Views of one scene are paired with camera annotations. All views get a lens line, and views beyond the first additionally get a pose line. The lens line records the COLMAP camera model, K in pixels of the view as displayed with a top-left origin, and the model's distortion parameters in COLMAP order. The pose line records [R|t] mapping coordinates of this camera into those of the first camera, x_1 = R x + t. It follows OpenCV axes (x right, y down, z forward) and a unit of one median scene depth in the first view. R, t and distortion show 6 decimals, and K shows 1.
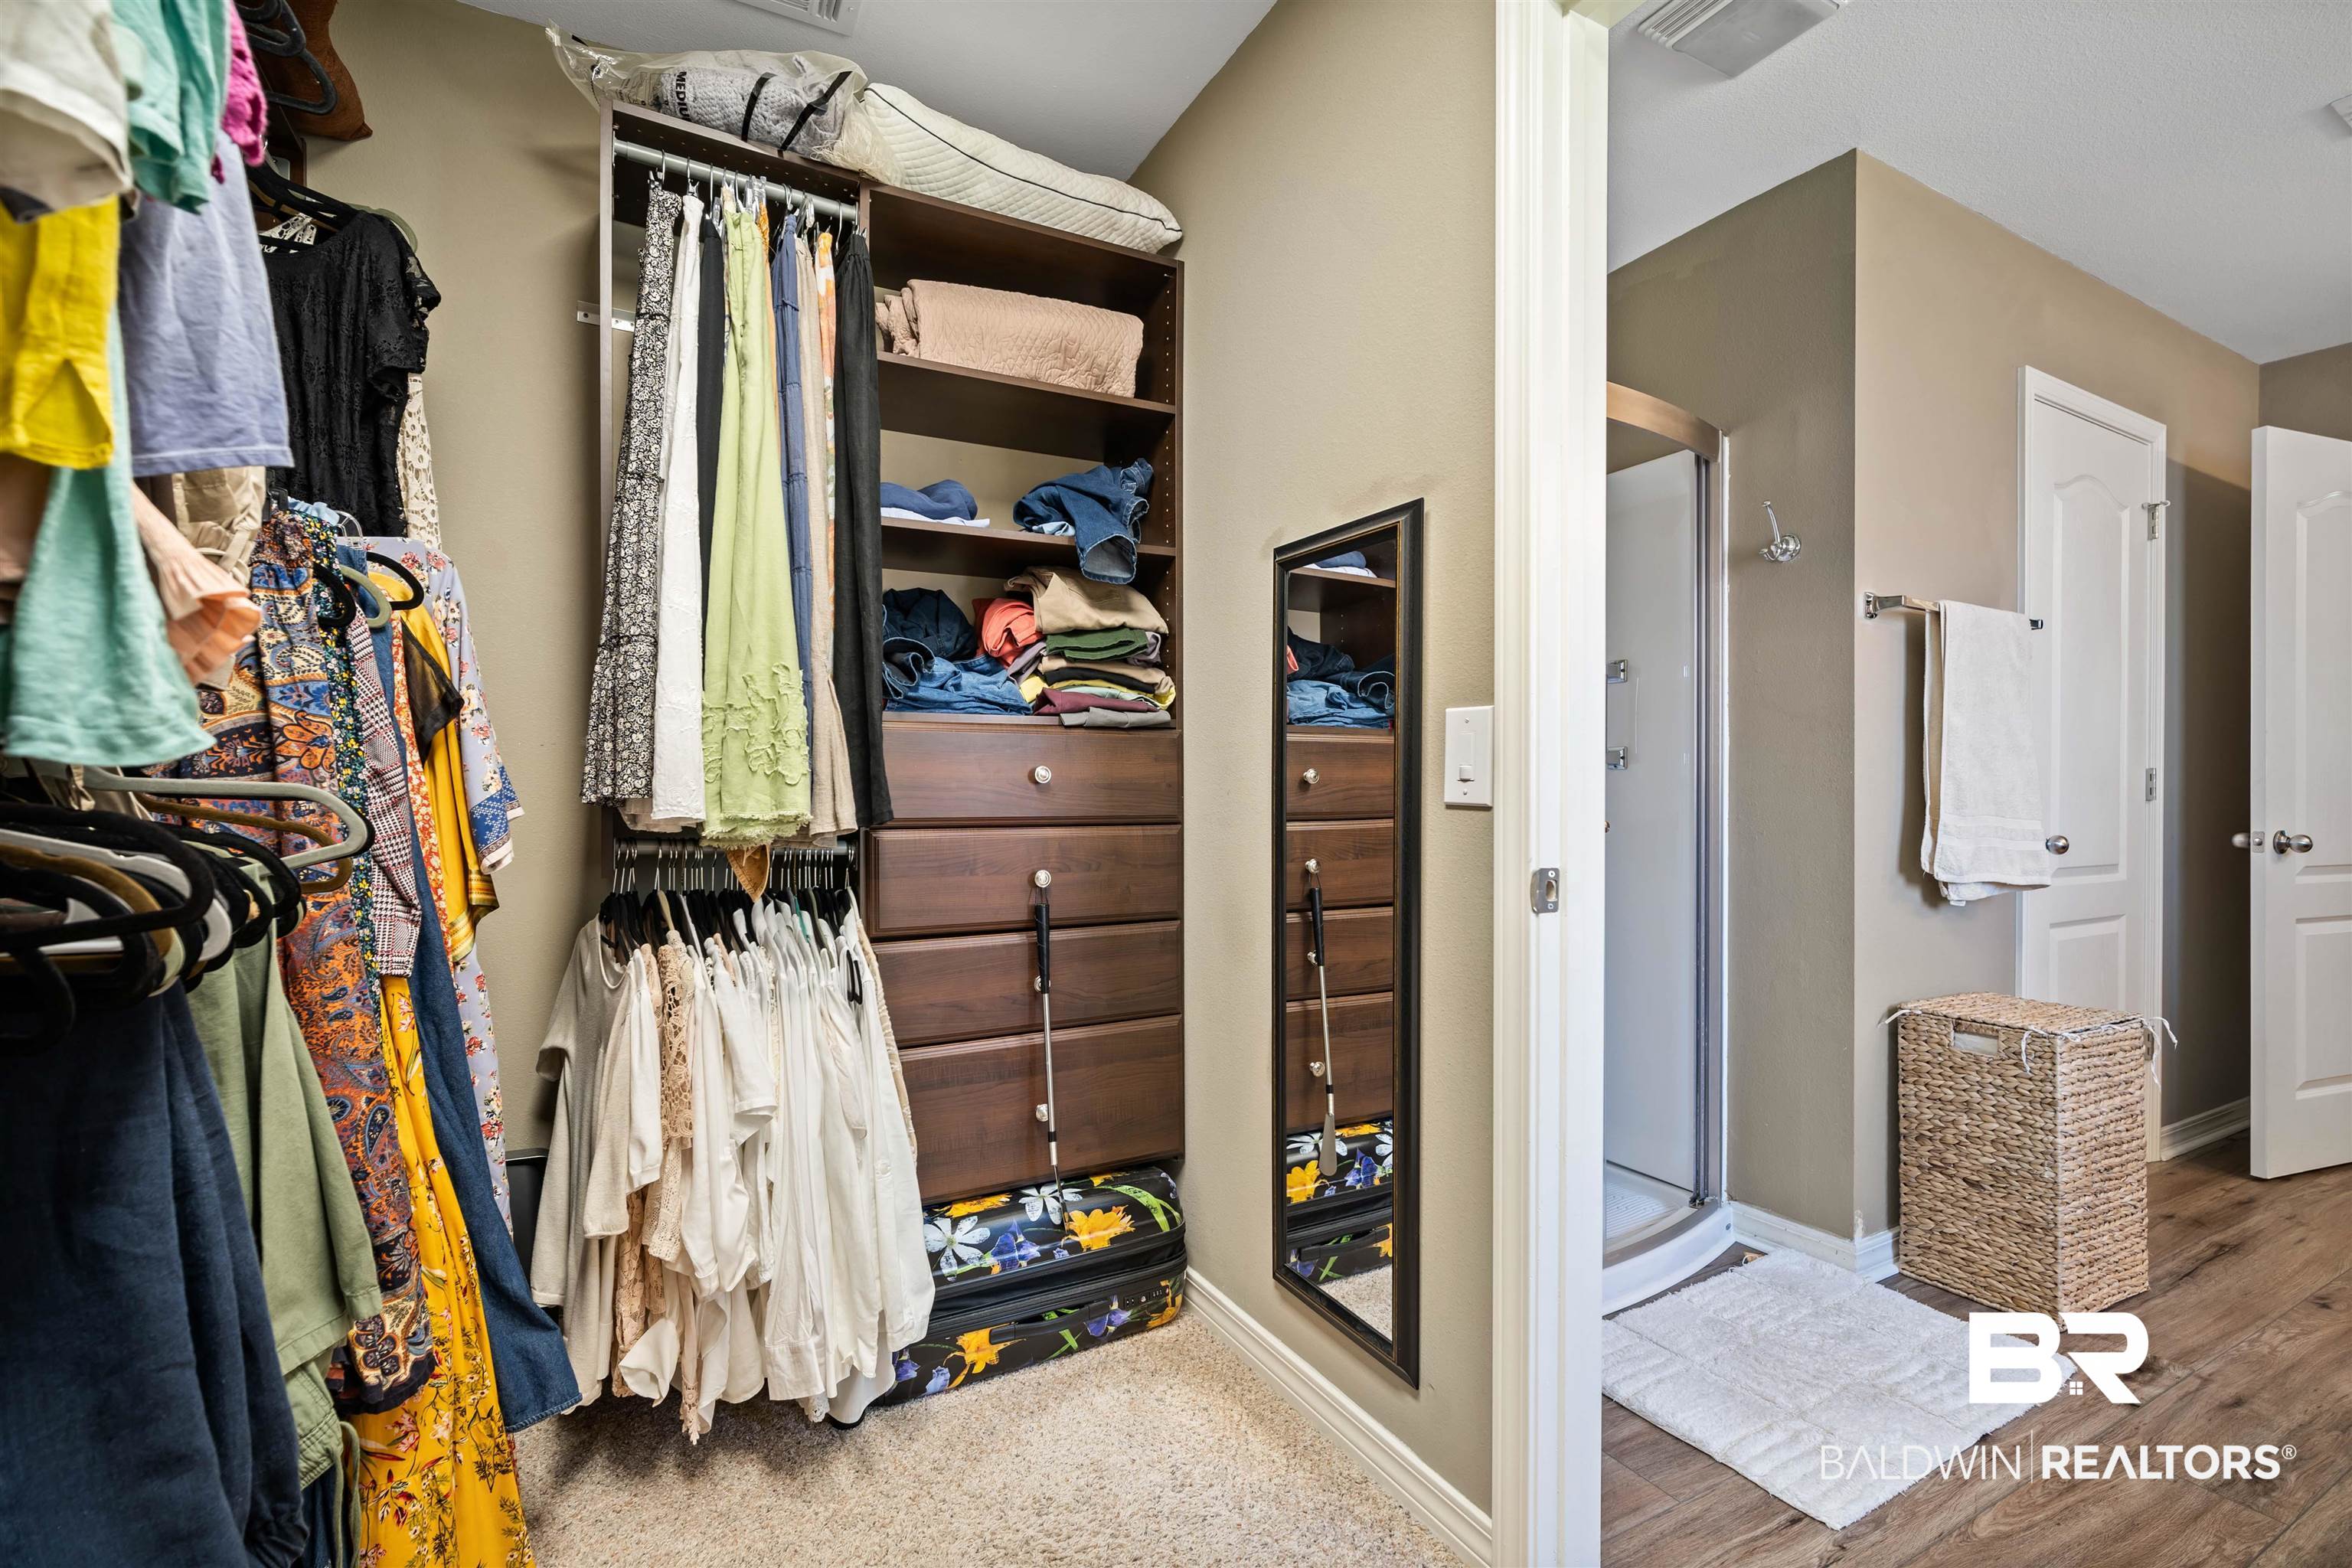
lens RADIAL K [[1038.9, 0, 1167.3], [0, 1038.9, 804.8], [0, 0, 1]] dist [-0.013933, 0.004390]
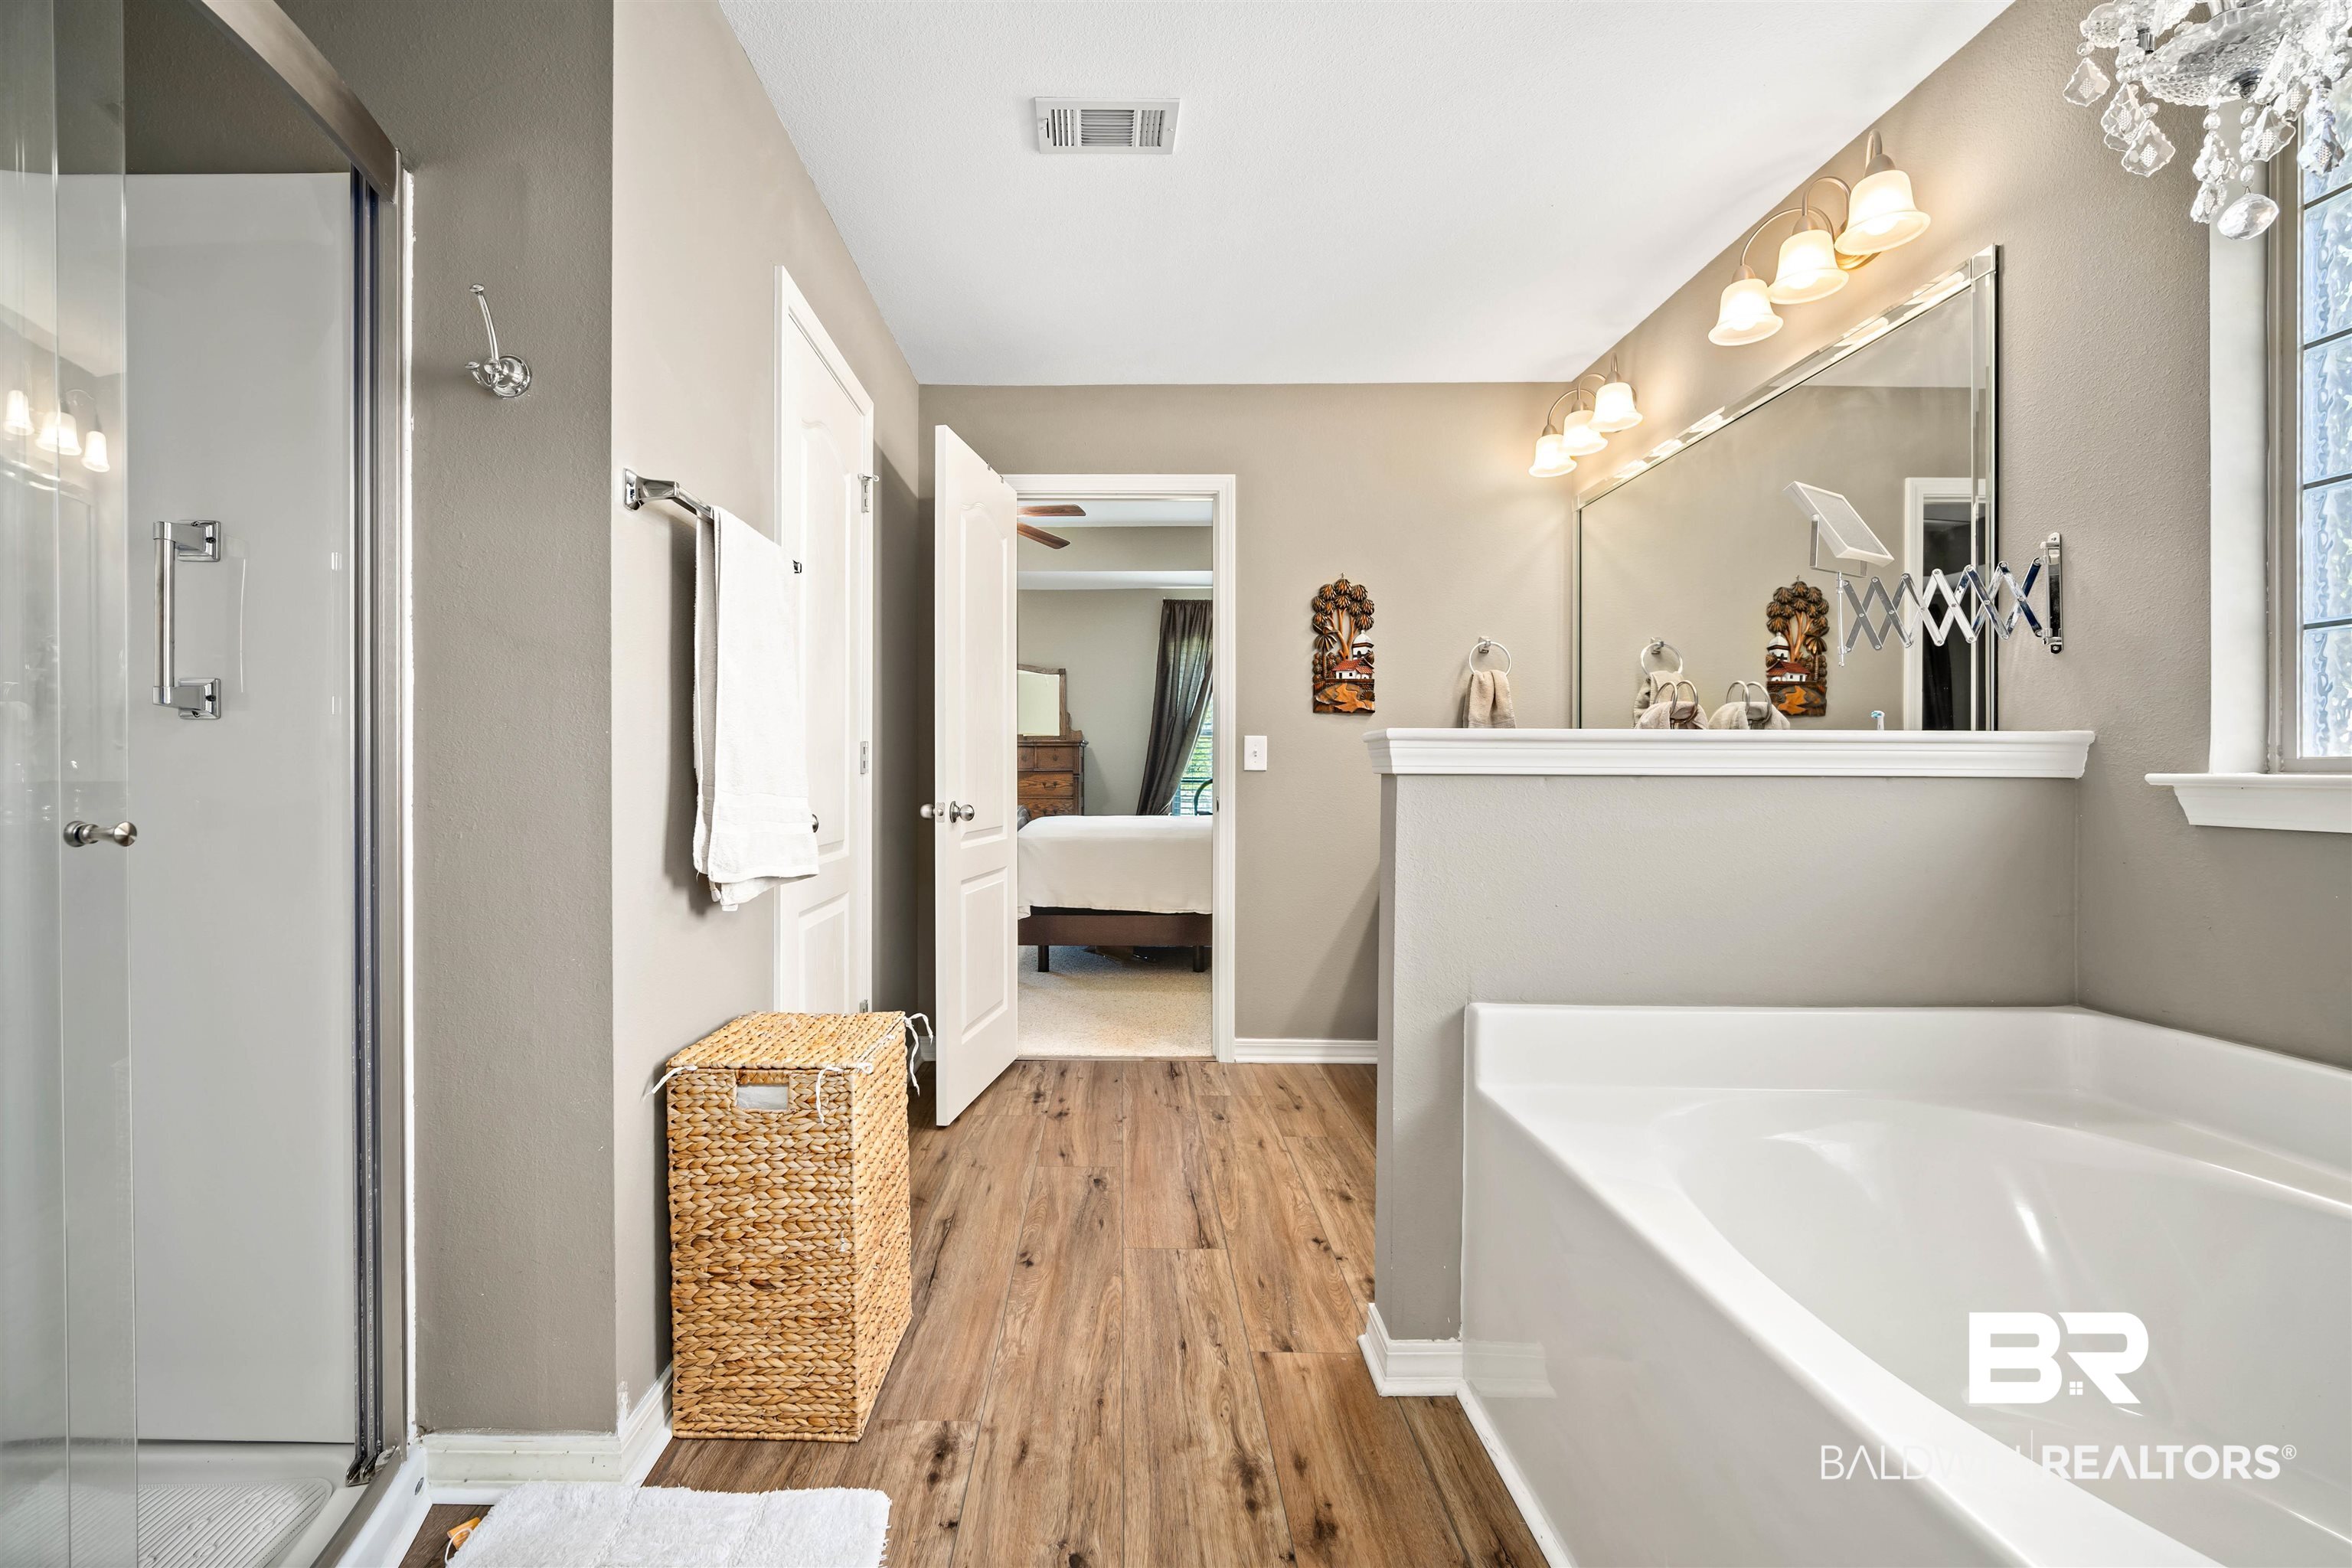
lens RADIAL K [[1099.5, 0, 1146.0], [0, 1099.5, 775.9], [0, 0, 1]] dist [-0.007874, -0.000022]
pose [[0.469105, -0.002675, 0.883138, 0.195351], [0.004788, 0.999988, 0.000486, -0.001782], [-0.883130, 0.004000, 0.469112, 0.352977]]
